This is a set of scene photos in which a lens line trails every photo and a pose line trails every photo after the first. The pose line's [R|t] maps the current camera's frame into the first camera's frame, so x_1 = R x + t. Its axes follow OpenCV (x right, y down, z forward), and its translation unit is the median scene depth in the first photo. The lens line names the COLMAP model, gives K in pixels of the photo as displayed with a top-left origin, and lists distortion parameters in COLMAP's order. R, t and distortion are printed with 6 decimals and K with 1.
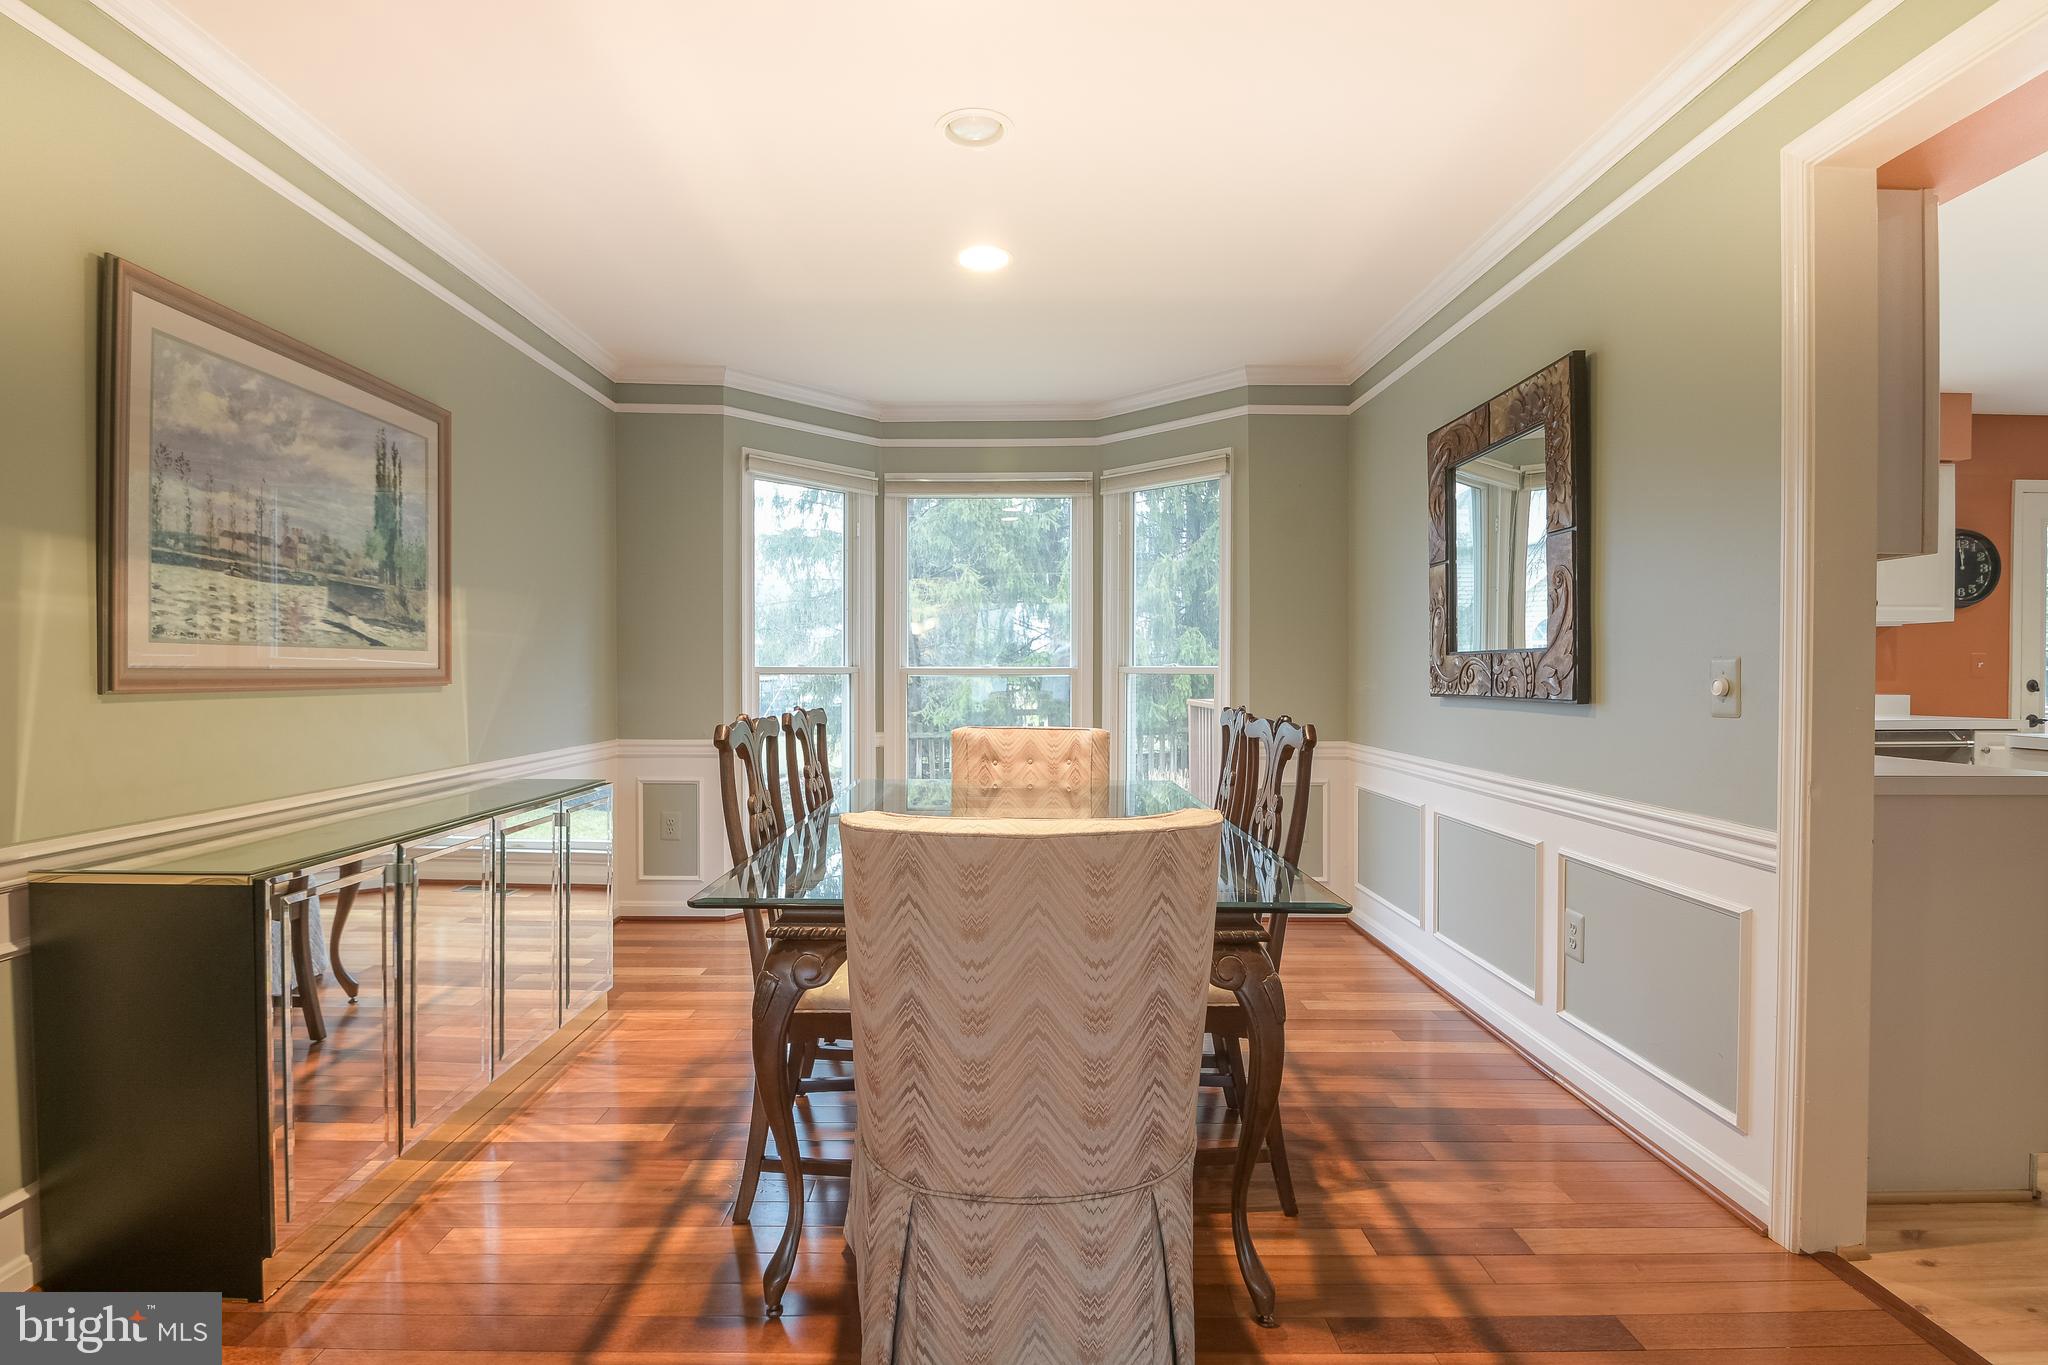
lens RADIAL K [[1003.0, 0, 1031.8], [0, 1003.0, 685.3], [0, 0, 1]] dist [0.001441, -0.013151]
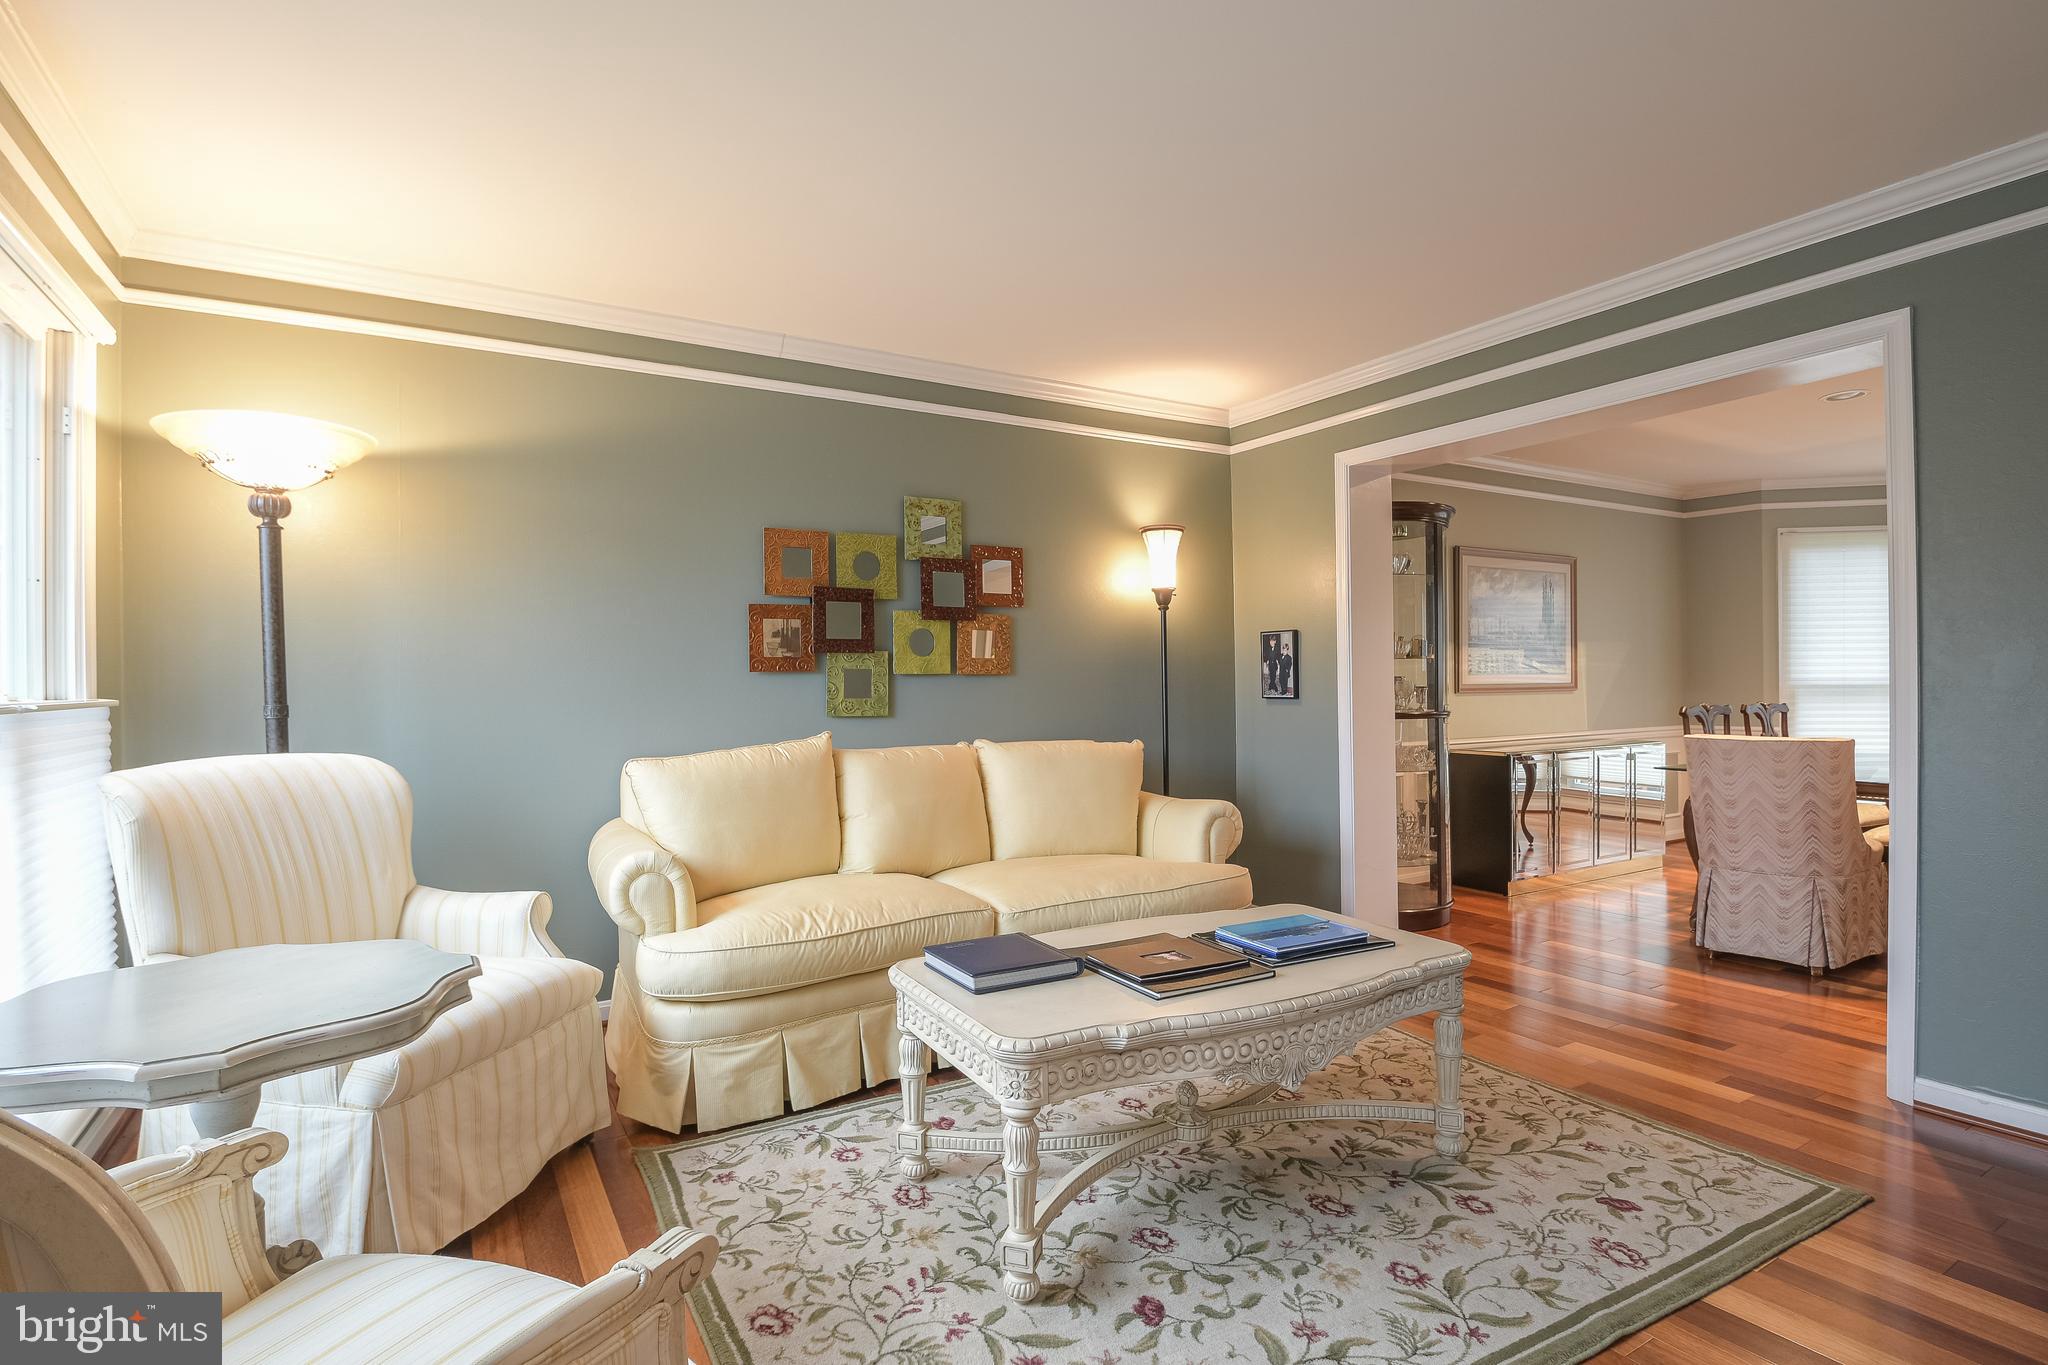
lens RADIAL K [[1003.0, 0, 1026.0], [0, 1003.0, 684.1], [0, 0, 1]] dist [0.001441, -0.013151]
pose [[0.486934, -0.008082, -0.873401, 0.829675], [0.000740, 0.999961, -0.008841, 0.005507], [0.873438, 0.003658, 0.486921, -1.234720]]
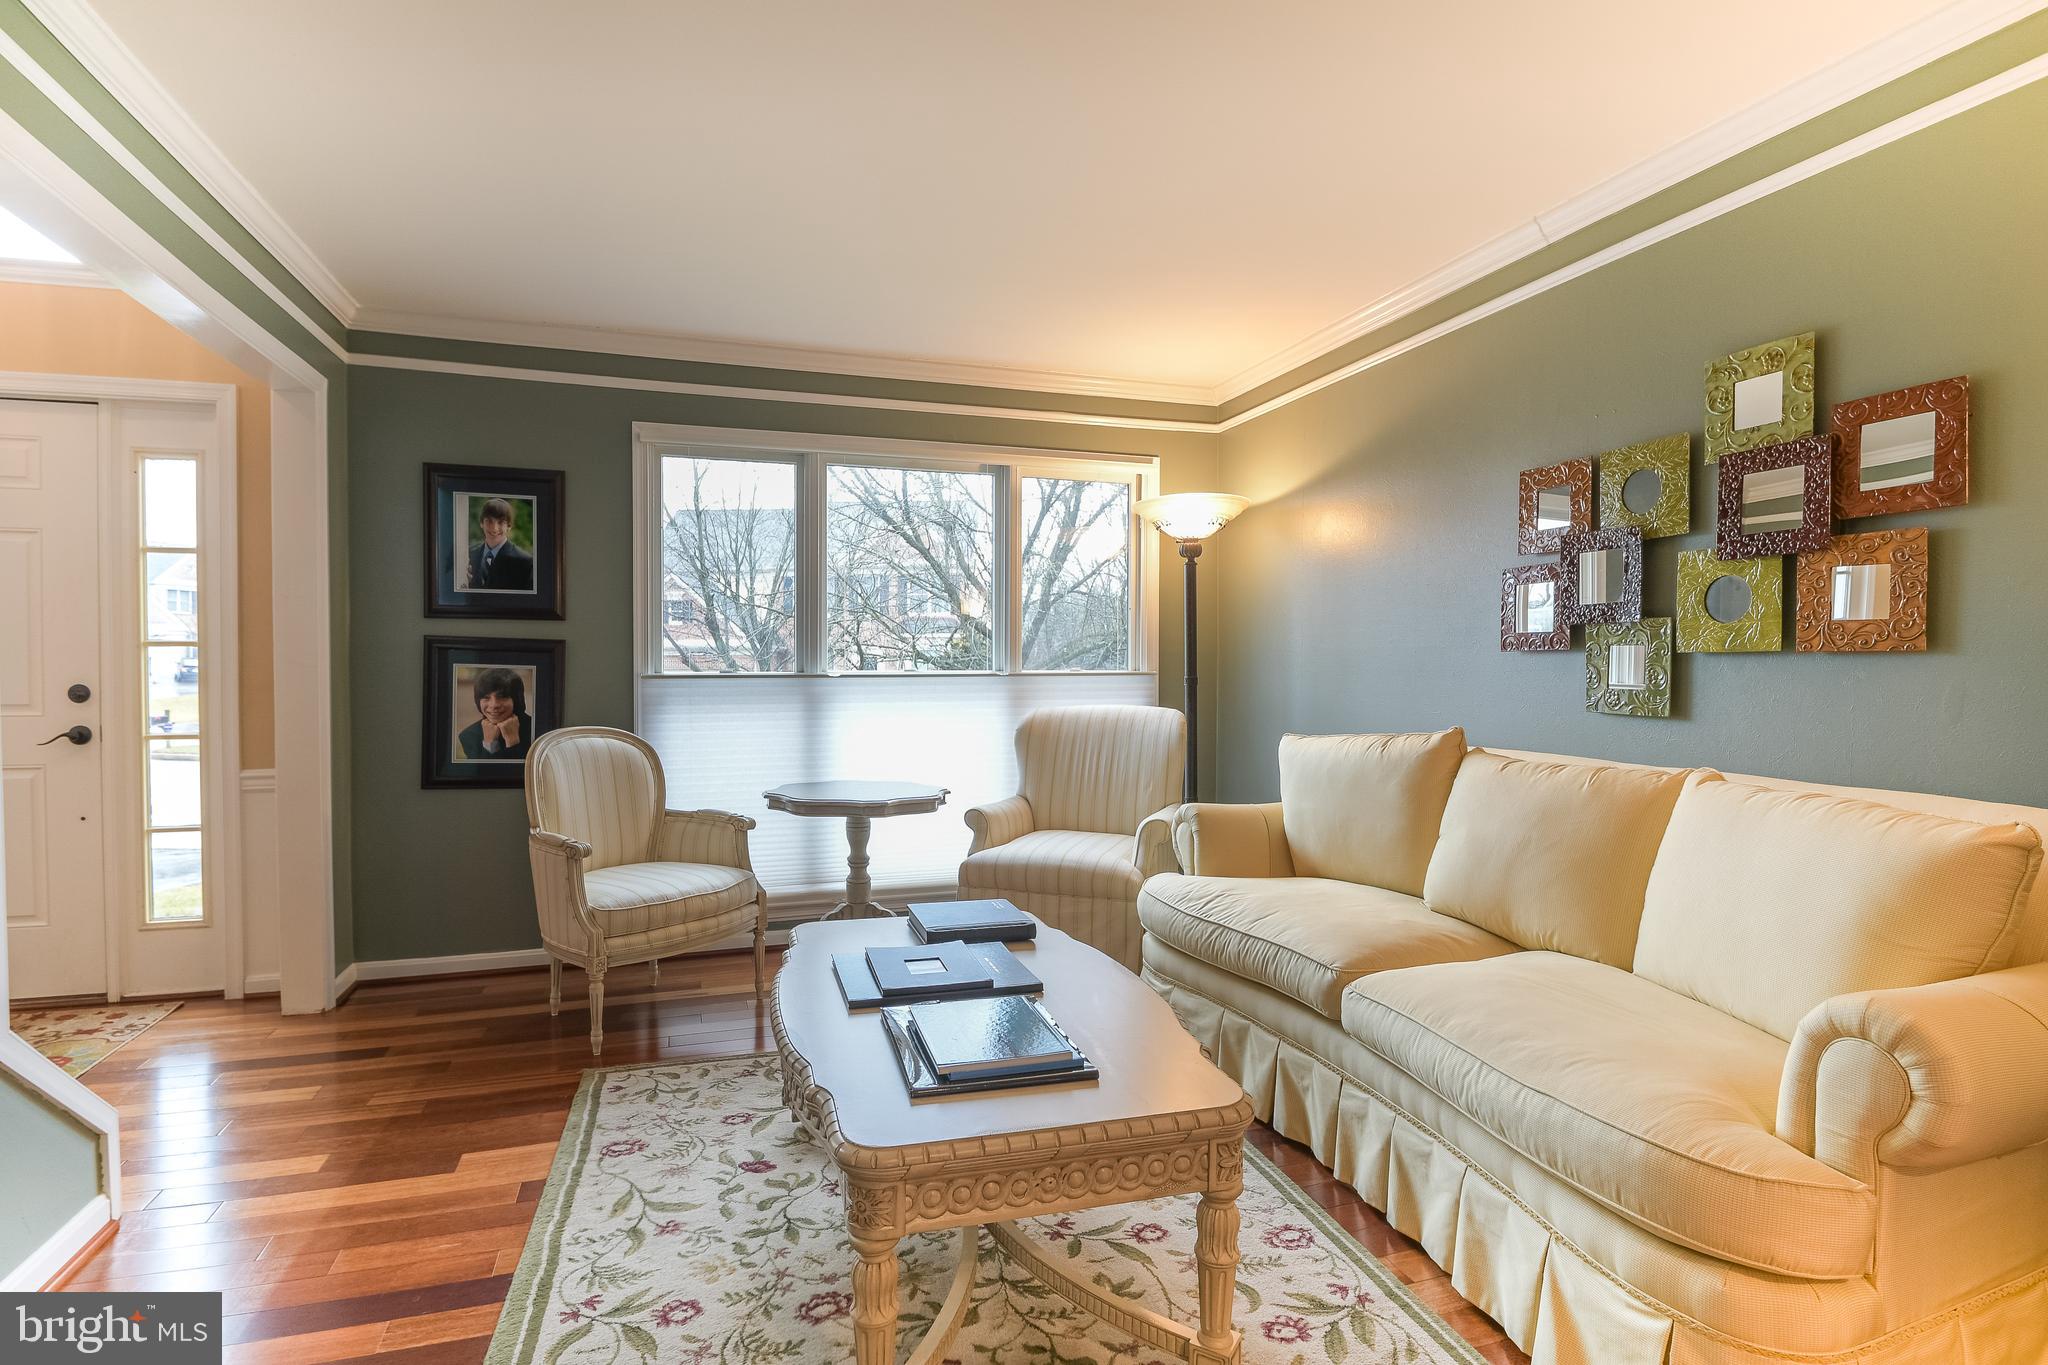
lens RADIAL K [[1003.0, 0, 1008.3], [0, 1003.0, 681.8], [0, 0, 1]] dist [0.001441, -0.013151]
pose [[-0.961199, 0.002570, -0.275845, 0.262499], [-0.005569, 0.999572, 0.028717, -0.020104], [0.275801, 0.029139, -0.960773, 0.146272]]
